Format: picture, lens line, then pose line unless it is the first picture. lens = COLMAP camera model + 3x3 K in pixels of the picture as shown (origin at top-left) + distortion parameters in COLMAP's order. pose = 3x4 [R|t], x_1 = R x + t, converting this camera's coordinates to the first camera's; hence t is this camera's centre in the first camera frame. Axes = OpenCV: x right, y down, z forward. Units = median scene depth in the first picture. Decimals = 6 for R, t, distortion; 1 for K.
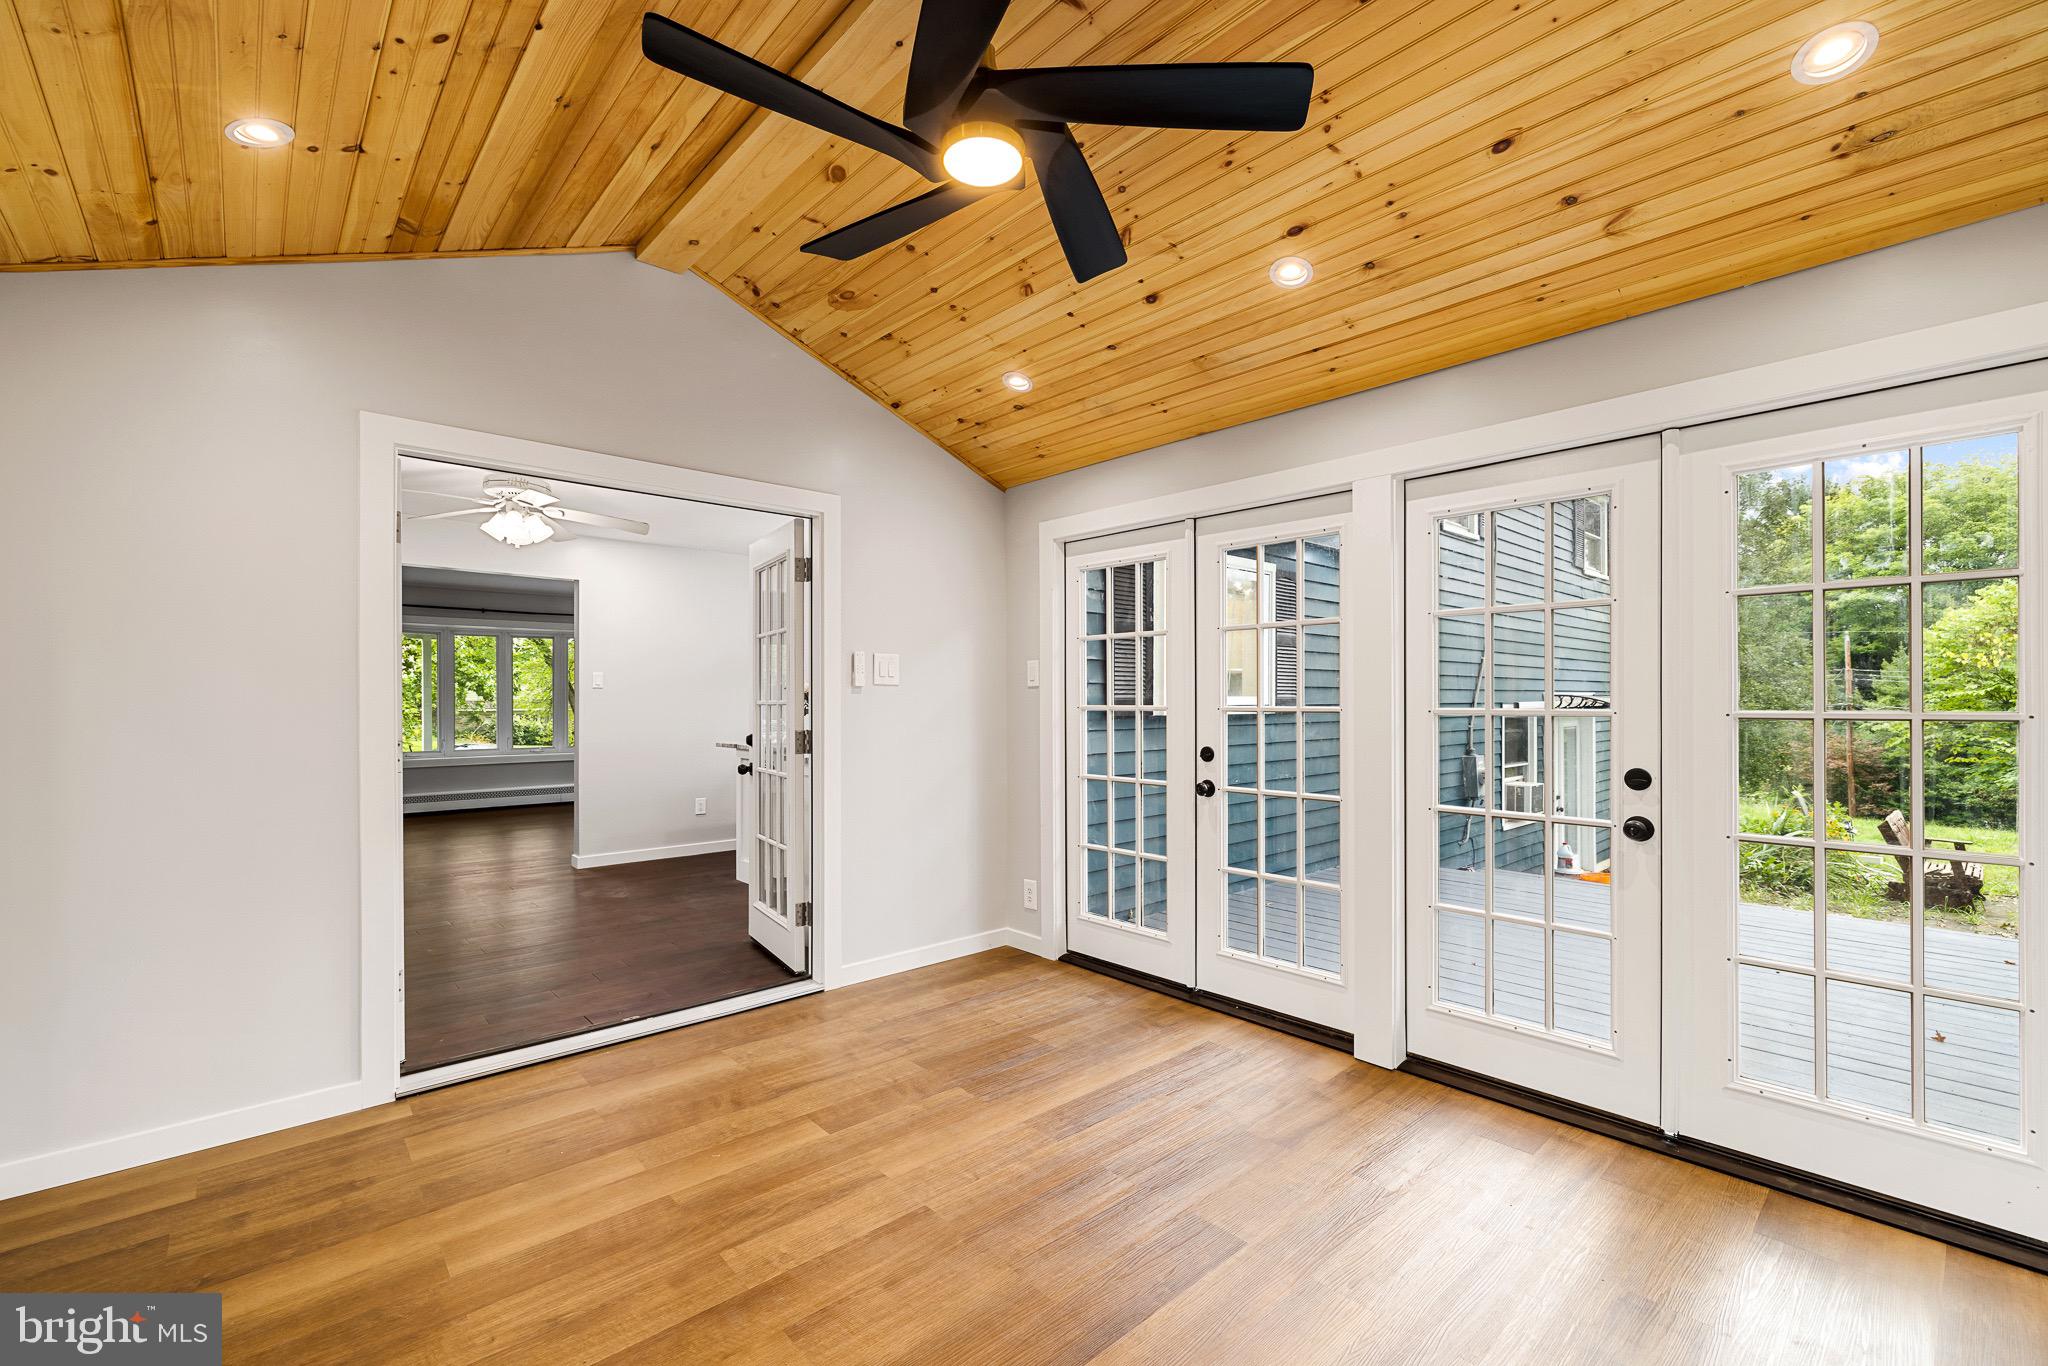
lens RADIAL K [[904.7, 0, 1025.1], [0, 904.7, 705.6], [0, 0, 1]] dist [0.020074, -0.000310]
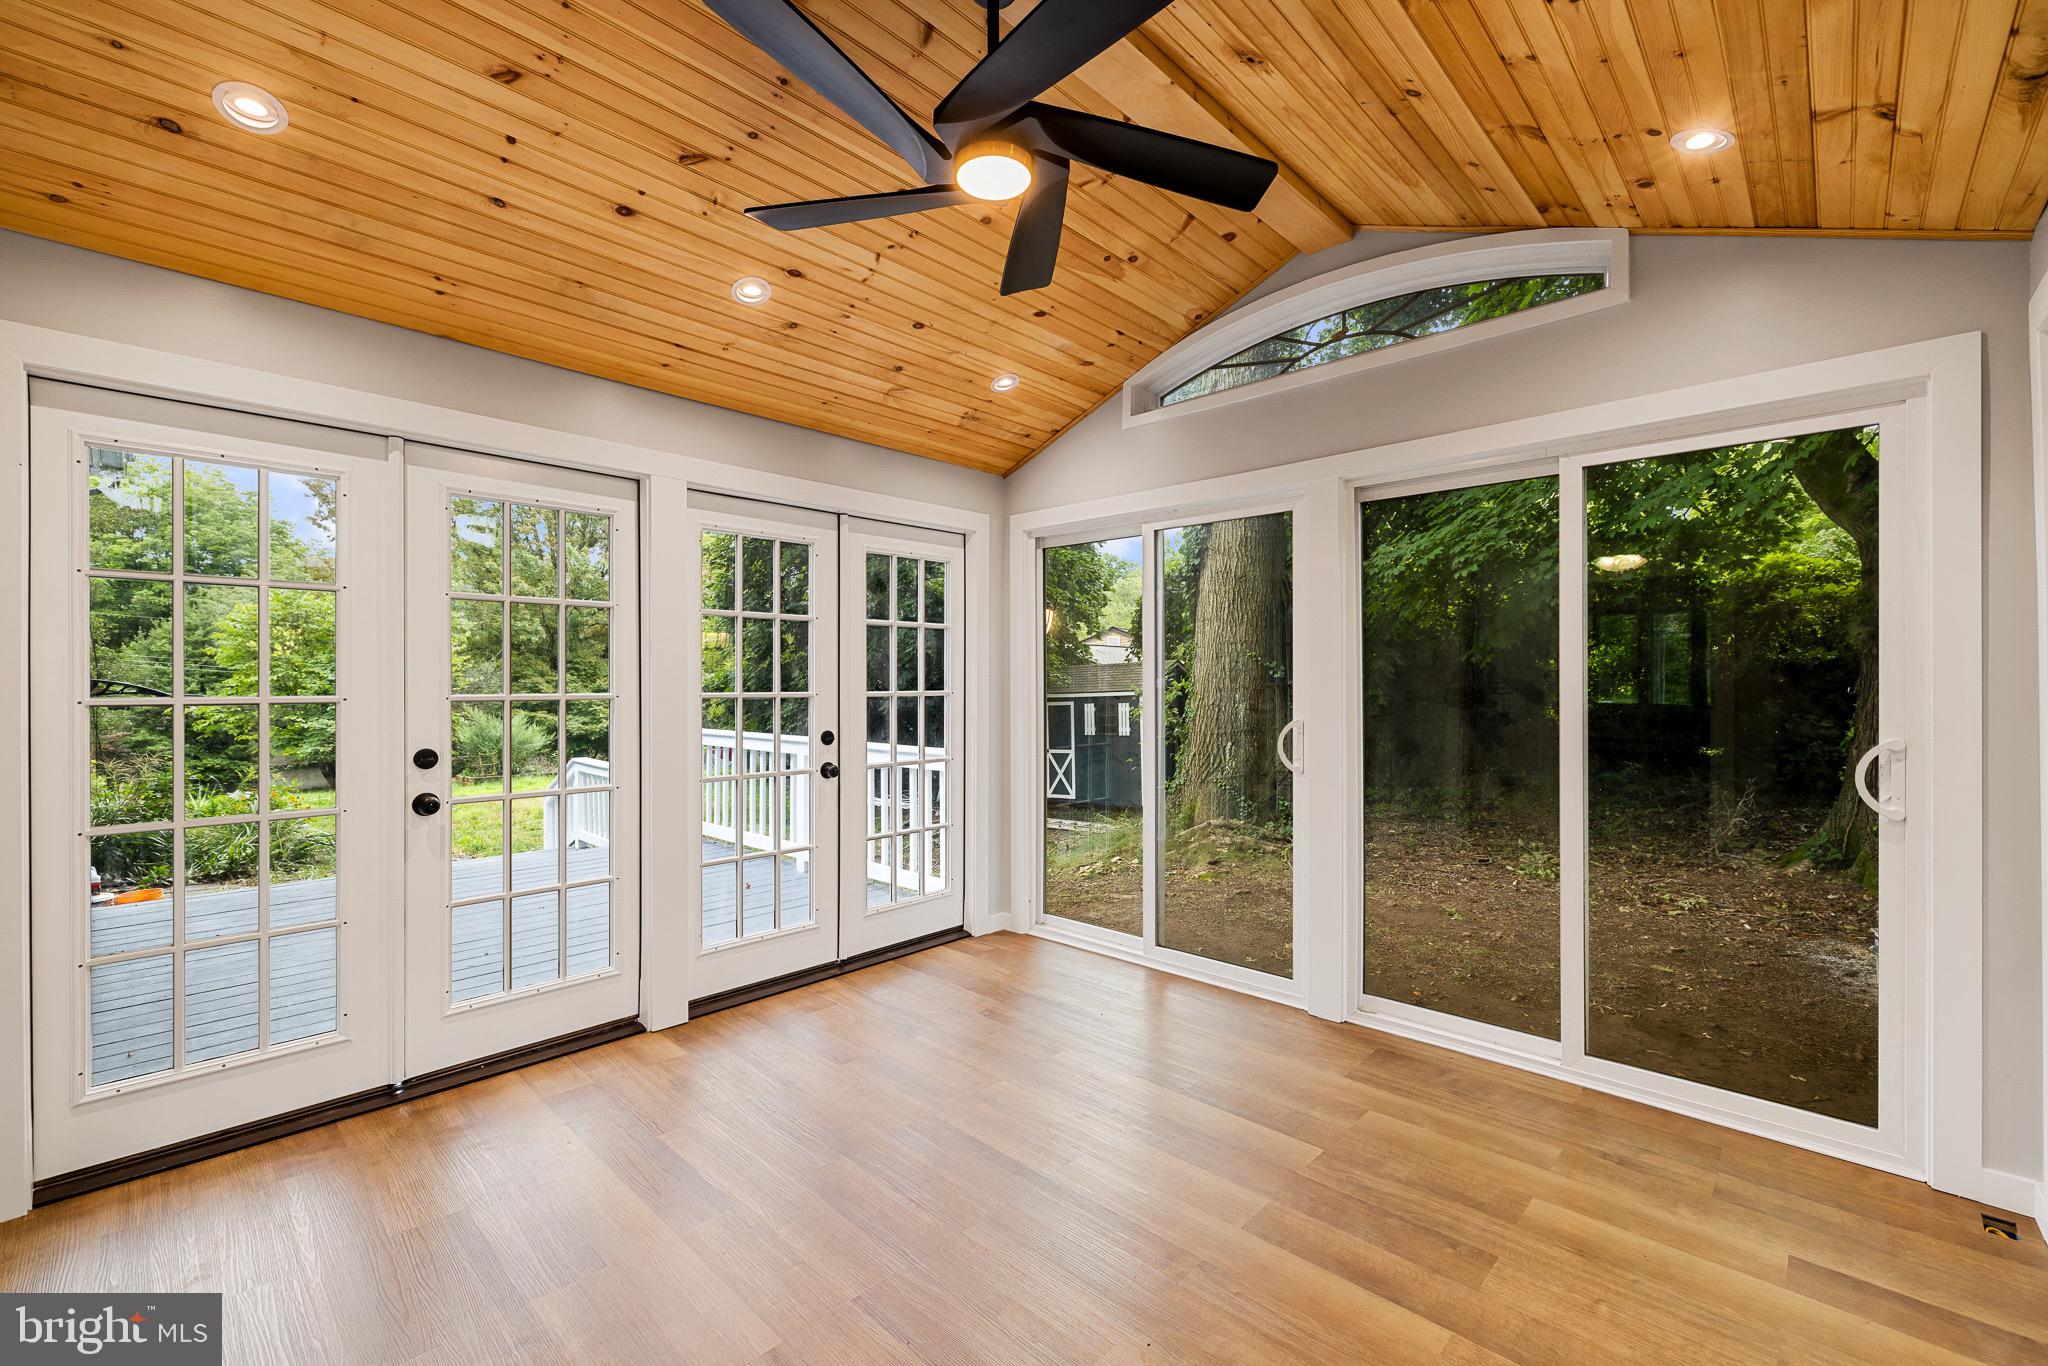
lens RADIAL K [[865.5, 0, 984.8], [0, 865.5, 683.1], [0, 0, 1]] dist [-0.000475, -0.000073]
pose [[-0.067185, -0.004794, 0.997729, -0.663273], [0.002377, 0.999985, 0.004965, -0.014573], [-0.997738, 0.002705, -0.067172, 0.707977]]
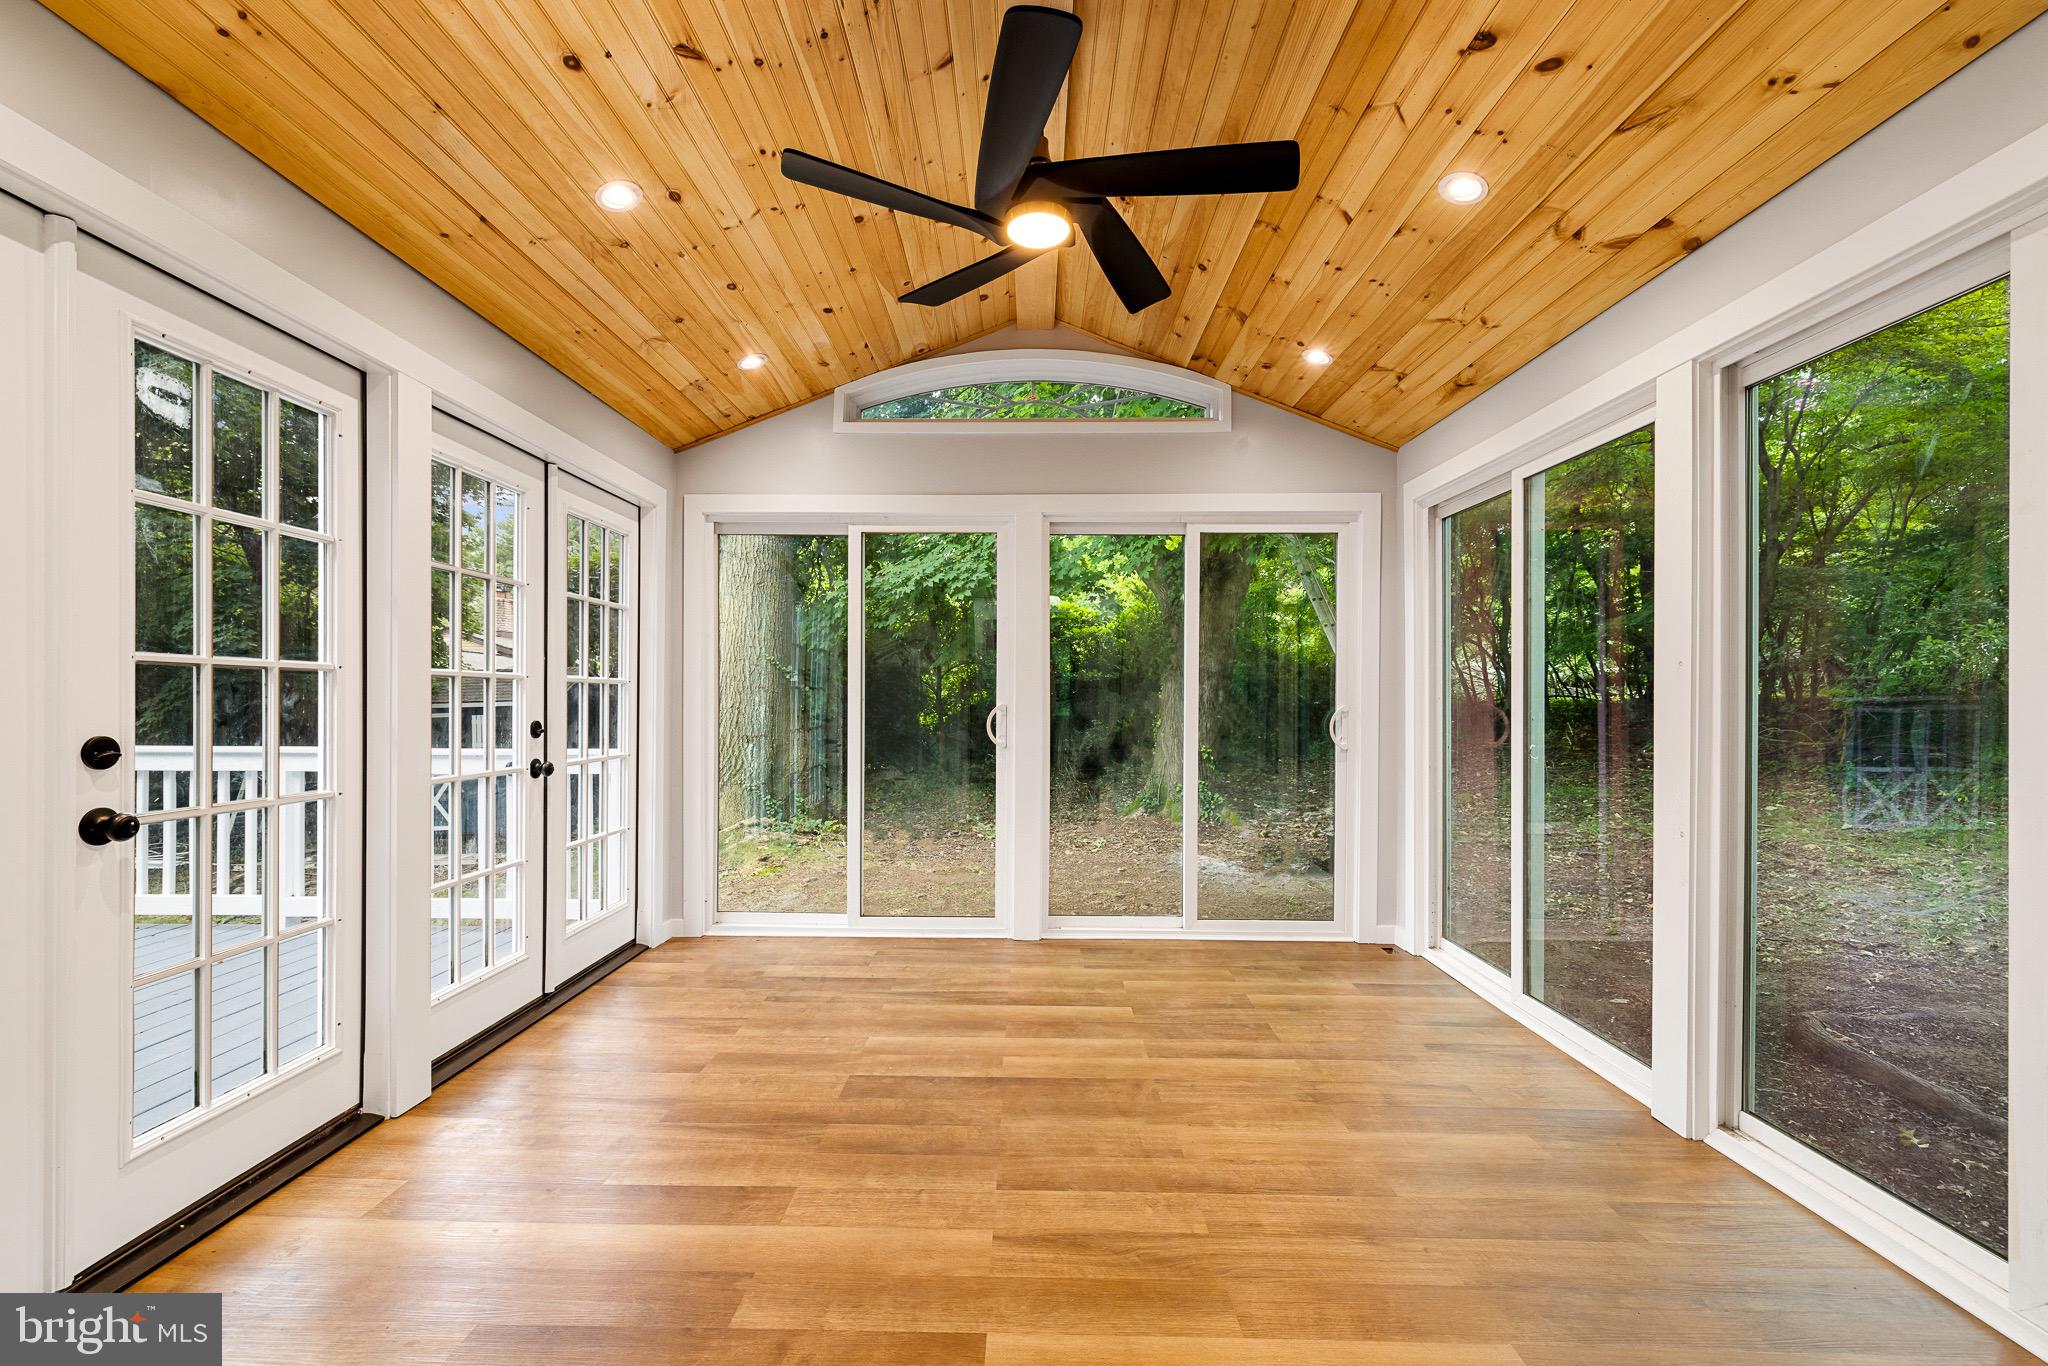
lens RADIAL K [[884.9, 0, 1014.5], [0, 884.9, 703.0], [0, 0, 1]] dist [-0.001671, -0.000067]
pose [[-0.734659, -0.009967, 0.678363, -0.546425], [-0.006747, 0.999950, 0.007385, 0.025812], [-0.678403, 0.000849, -0.734689, 1.229284]]
